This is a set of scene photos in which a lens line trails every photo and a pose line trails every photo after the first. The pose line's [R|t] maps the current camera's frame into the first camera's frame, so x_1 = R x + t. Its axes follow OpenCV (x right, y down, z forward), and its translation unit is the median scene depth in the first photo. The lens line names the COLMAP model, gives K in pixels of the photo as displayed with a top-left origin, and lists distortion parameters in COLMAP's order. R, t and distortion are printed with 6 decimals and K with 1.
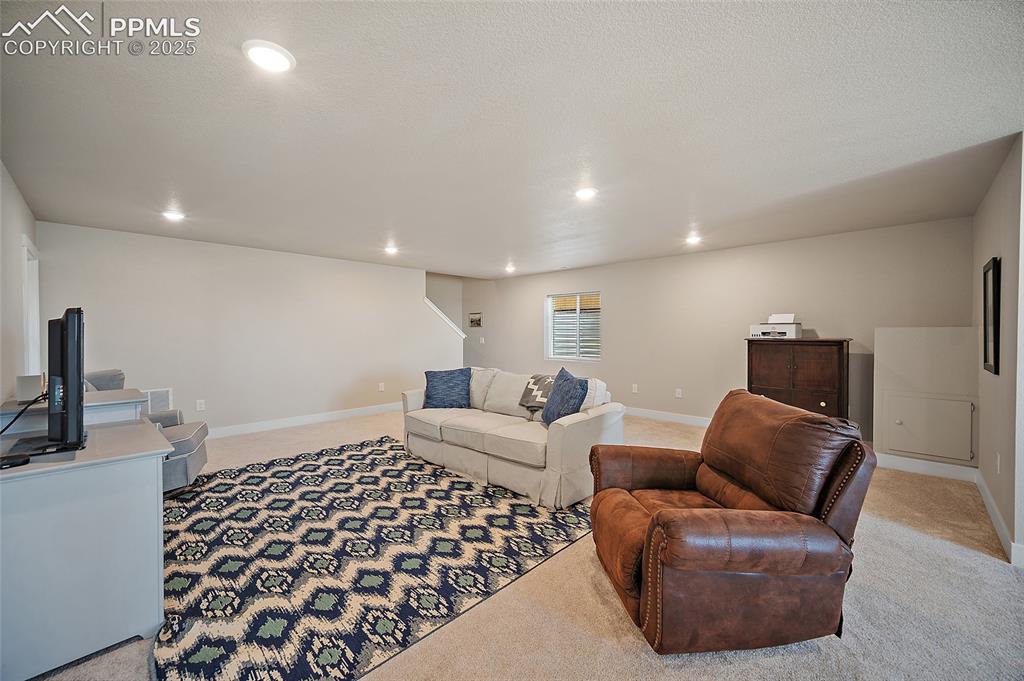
lens RADIAL K [[411.3, 0, 512.1], [0, 411.3, 348.0], [0, 0, 1]] dist [-0.001355, -0.000178]
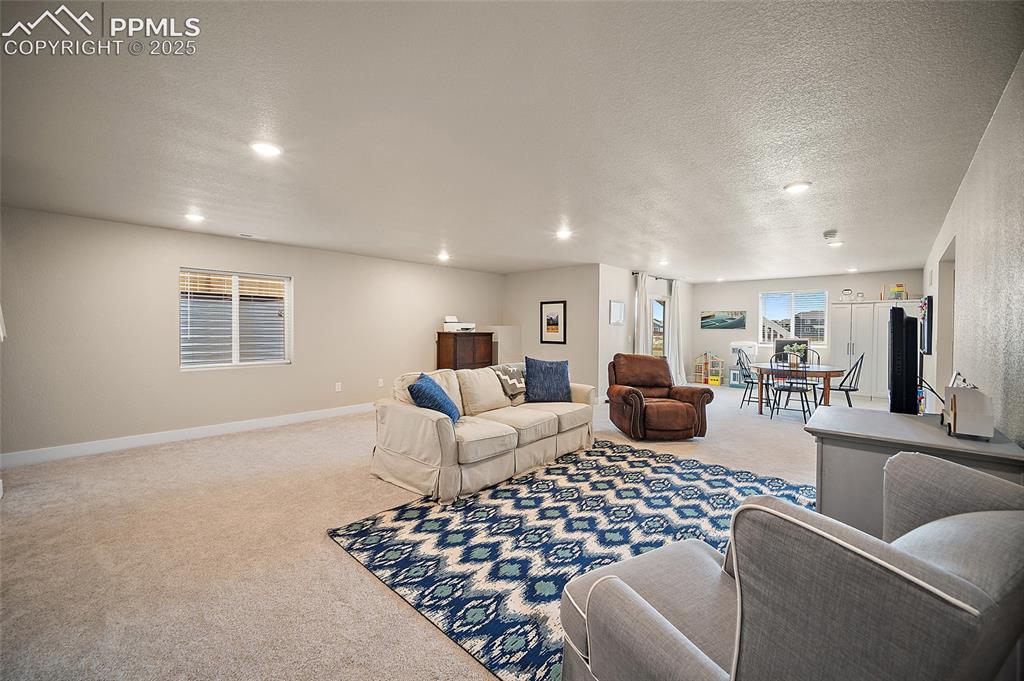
lens RADIAL K [[411.3, 0, 513.5], [0, 411.3, 337.0], [0, 0, 1]] dist [-0.001355, -0.000178]
pose [[-0.034424, -0.017104, 0.999261, -1.094318], [0.038007, 0.999108, 0.018410, -0.031778], [-0.998684, 0.038613, -0.033743, 1.056023]]
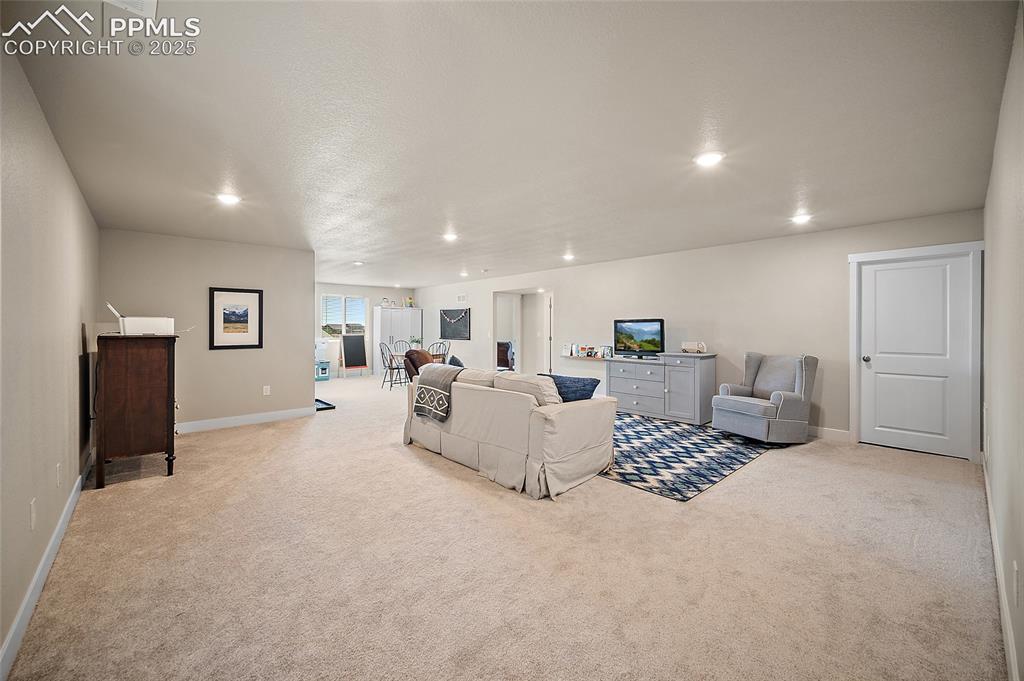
lens RADIAL K [[411.3, 0, 506.3], [0, 411.3, 330.6], [0, 0, 1]] dist [-0.001355, -0.000178]
pose [[-0.998647, 0.005426, 0.051718, -0.105949], [0.008315, 0.998407, 0.055804, -0.088221], [-0.051332, 0.056159, -0.997101, 2.152707]]
